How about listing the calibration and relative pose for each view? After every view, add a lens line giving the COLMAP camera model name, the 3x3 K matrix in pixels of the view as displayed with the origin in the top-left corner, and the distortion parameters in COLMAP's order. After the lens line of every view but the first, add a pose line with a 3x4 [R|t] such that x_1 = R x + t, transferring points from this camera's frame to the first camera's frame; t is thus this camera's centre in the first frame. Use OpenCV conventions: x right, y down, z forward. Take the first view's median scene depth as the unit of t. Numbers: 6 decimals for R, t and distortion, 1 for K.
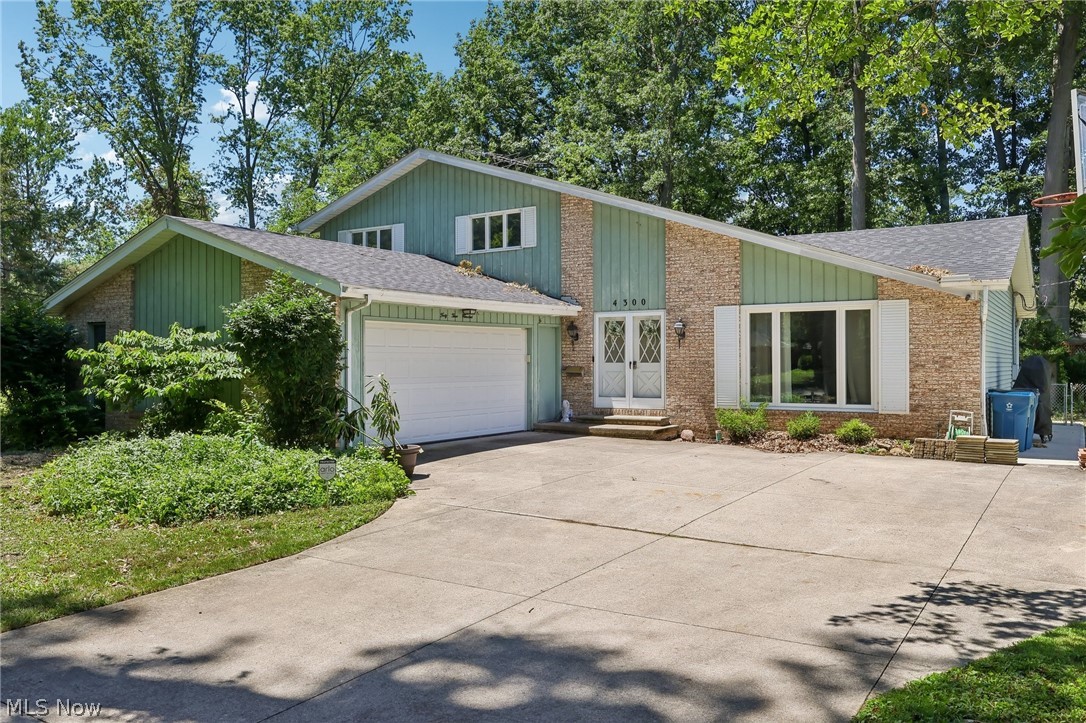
lens RADIAL K [[855.8, 0, 551.3], [0, 855.8, 361.1], [0, 0, 1]] dist [0.001111, -0.001249]
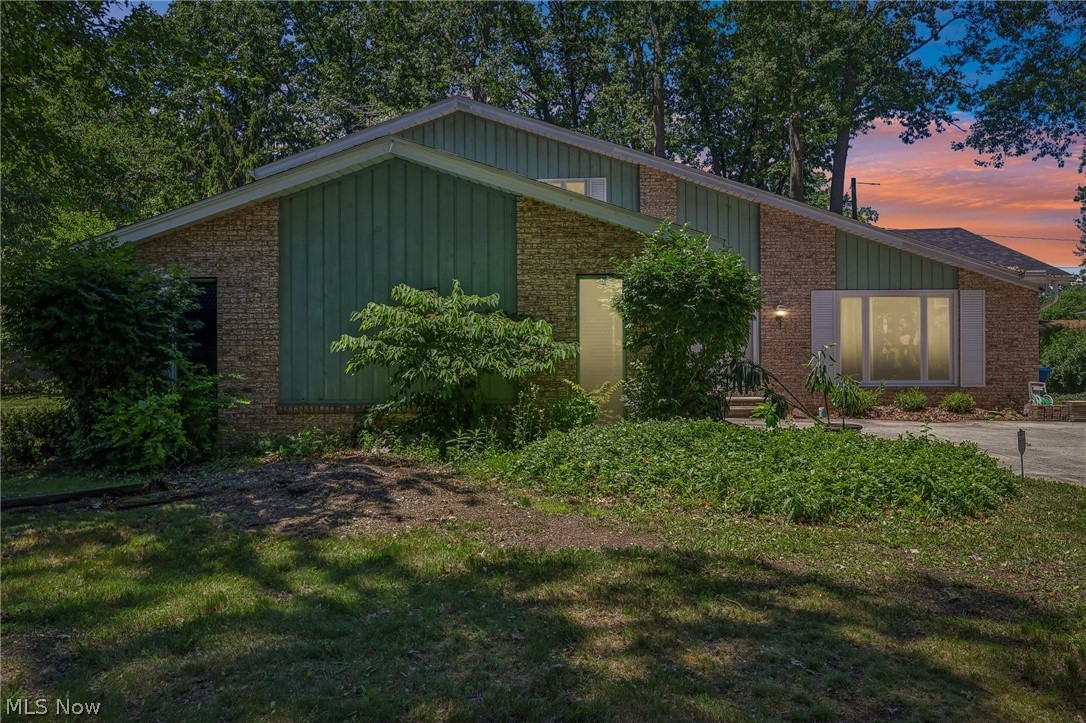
lens RADIAL K [[855.8, 0, 551.3], [0, 855.8, 361.1], [0, 0, 1]] dist [0.001111, -0.001249]
pose [[0.859064, -0.002422, 0.511862, -0.659569], [0.002800, 0.999996, 0.000033, 0.023228], [-0.511860, 0.001405, 0.859068, 0.273085]]
